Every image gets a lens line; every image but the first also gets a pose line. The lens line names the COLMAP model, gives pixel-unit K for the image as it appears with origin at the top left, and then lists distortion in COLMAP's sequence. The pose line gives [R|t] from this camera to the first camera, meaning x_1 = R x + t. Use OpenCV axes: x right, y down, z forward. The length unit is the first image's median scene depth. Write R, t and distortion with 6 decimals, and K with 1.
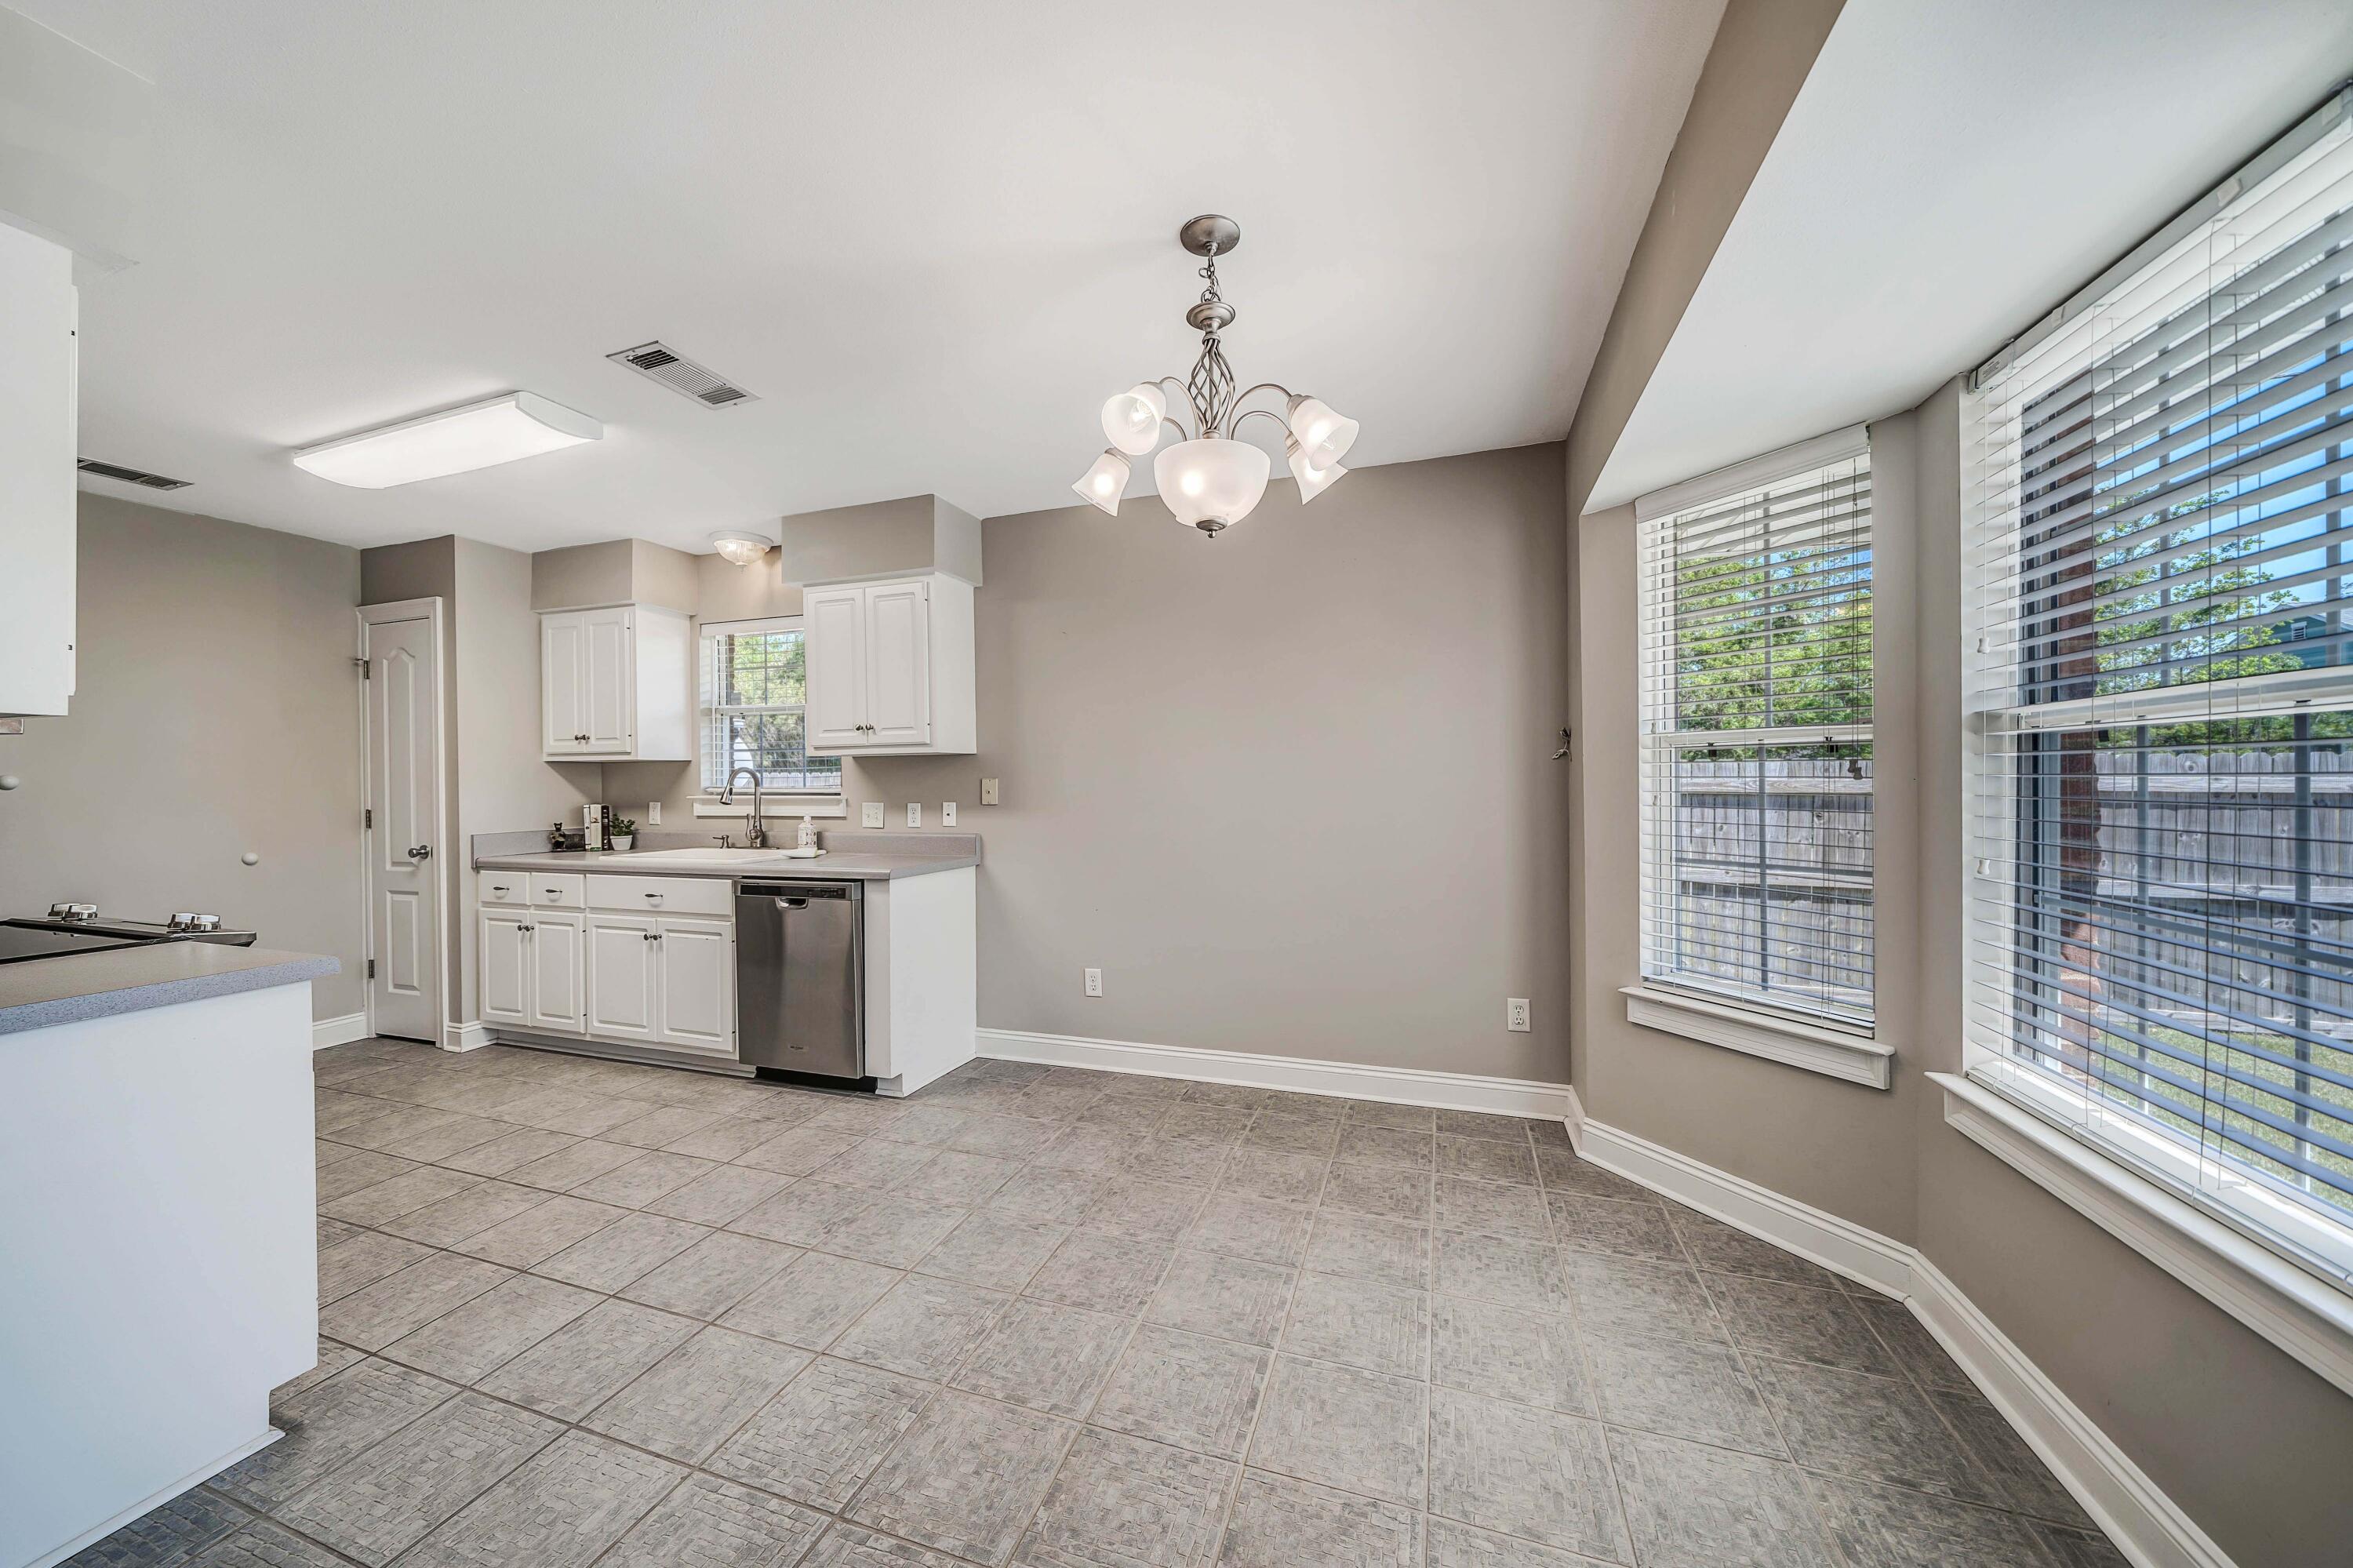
lens RADIAL K [[816.4, 0, 1177.0], [0, 816.4, 784.3], [0, 0, 1]] dist [-0.002670, -0.000238]
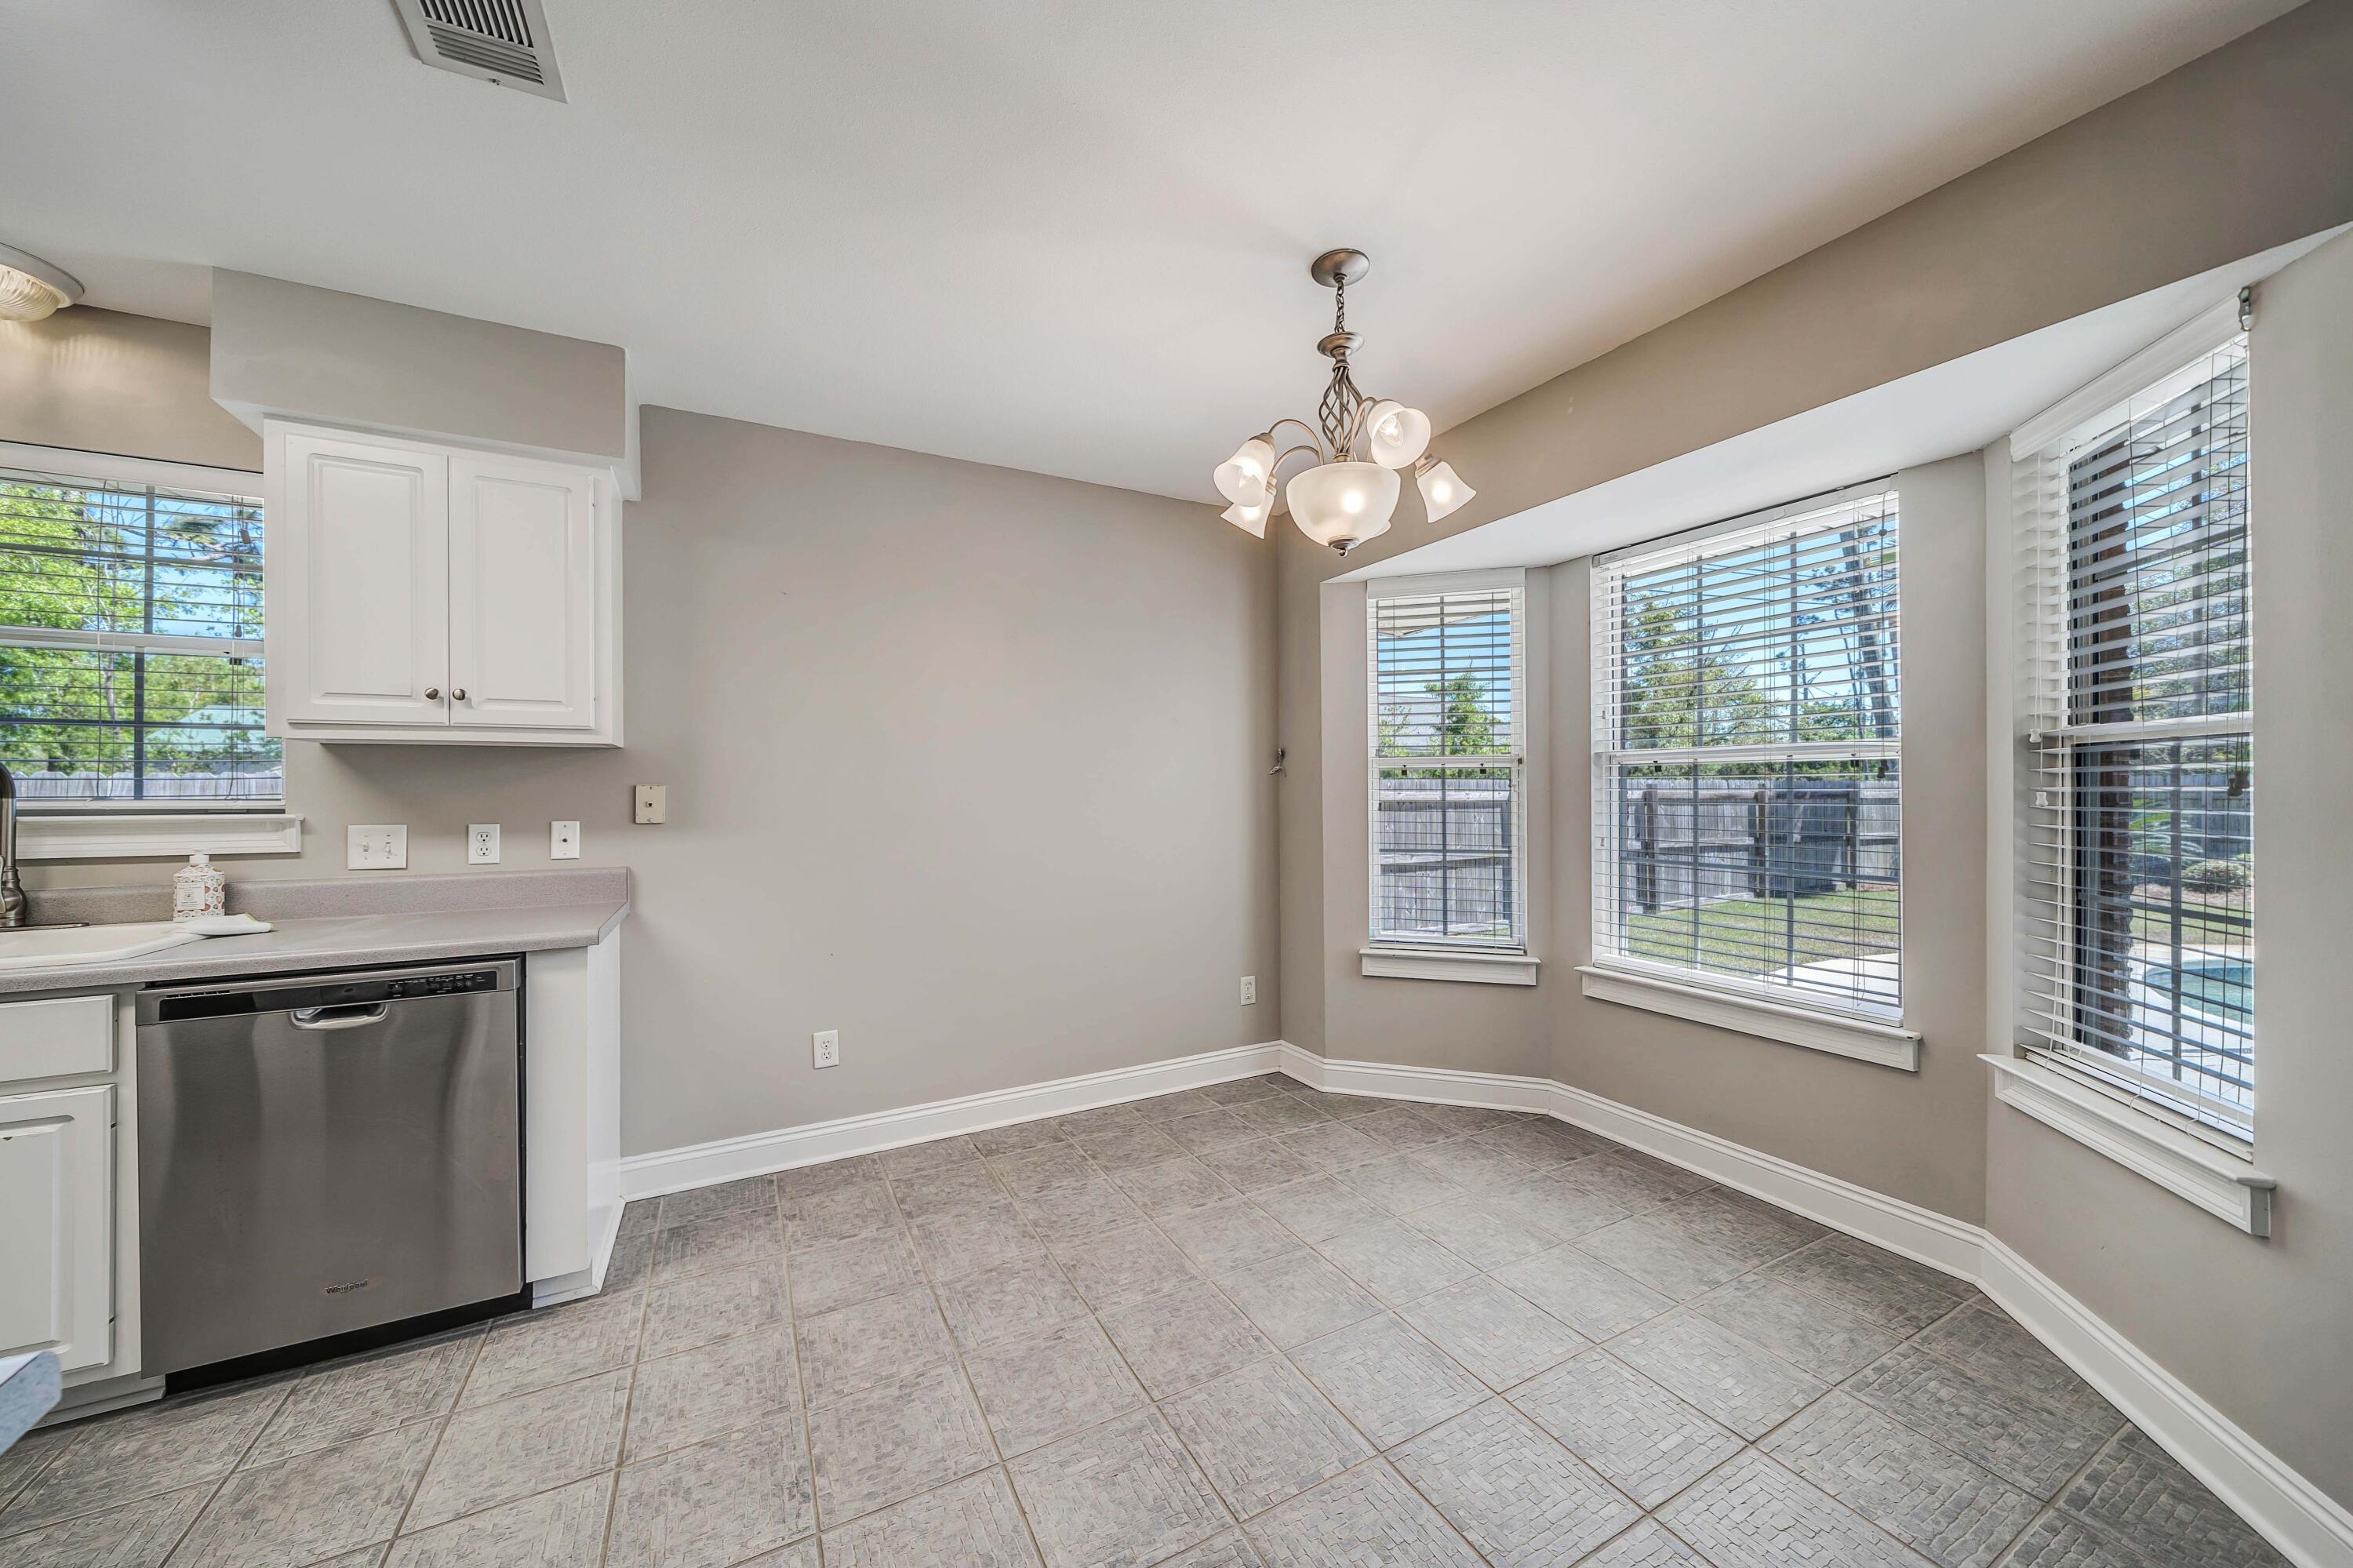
lens RADIAL K [[816.4, 0, 1168.9], [0, 816.4, 785.1], [0, 0, 1]] dist [-0.002670, -0.000238]
pose [[0.693000, 0.010476, 0.720861, -0.509786], [-0.000570, 0.999902, -0.013983, 0.002688], [-0.720937, 0.009280, 0.692938, 0.259468]]
